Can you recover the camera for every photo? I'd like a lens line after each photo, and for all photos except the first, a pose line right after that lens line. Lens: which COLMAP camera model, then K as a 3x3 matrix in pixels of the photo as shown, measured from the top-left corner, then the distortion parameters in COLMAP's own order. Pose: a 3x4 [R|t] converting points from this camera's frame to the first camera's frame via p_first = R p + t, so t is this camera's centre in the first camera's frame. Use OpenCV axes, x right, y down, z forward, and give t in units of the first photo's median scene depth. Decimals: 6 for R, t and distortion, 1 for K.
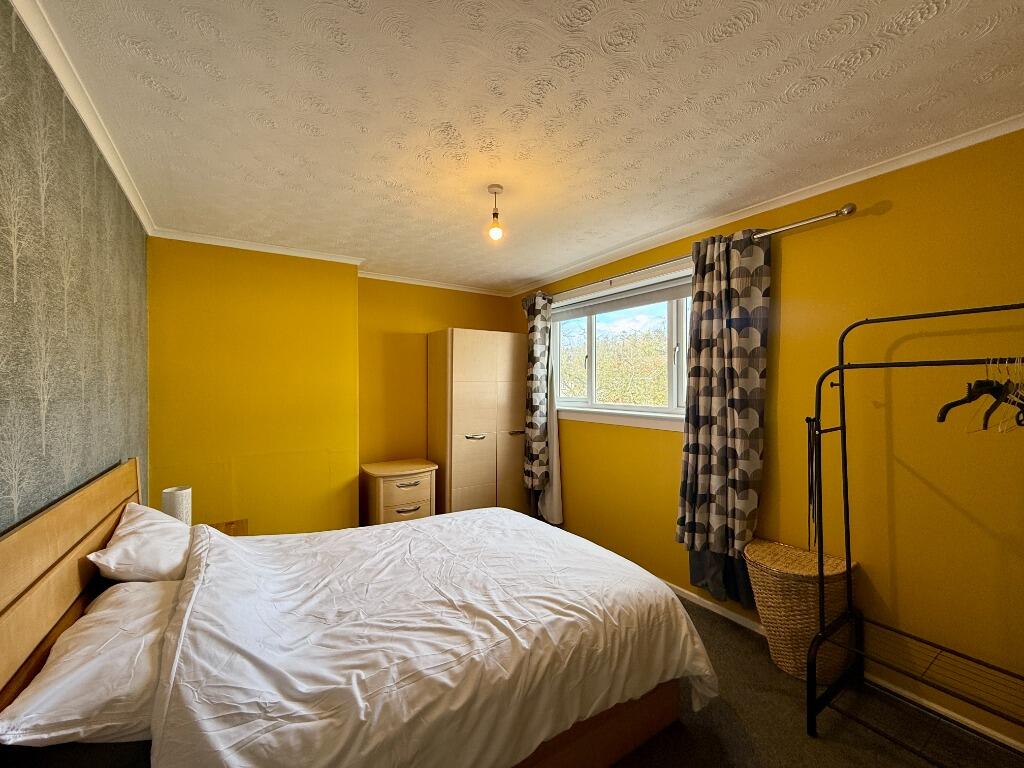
lens RADIAL K [[413.8, 0, 512.2], [0, 413.8, 381.7], [0, 0, 1]] dist [0.006069, 0.000496]
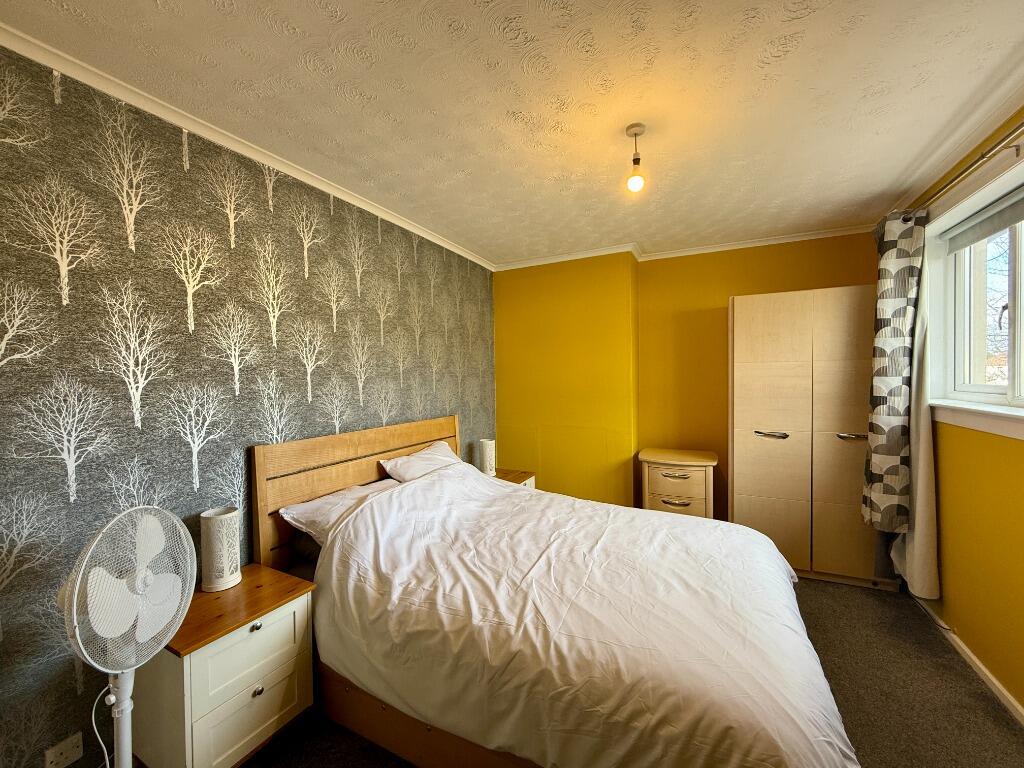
lens RADIAL K [[413.8, 0, 512.2], [0, 413.8, 381.7], [0, 0, 1]] dist [0.006069, 0.000496]
pose [[0.512290, 0.010831, -0.858744, 0.313817], [0.019171, 0.999527, 0.024044, 0.008817], [0.858599, -0.028781, 0.511840, 0.197099]]
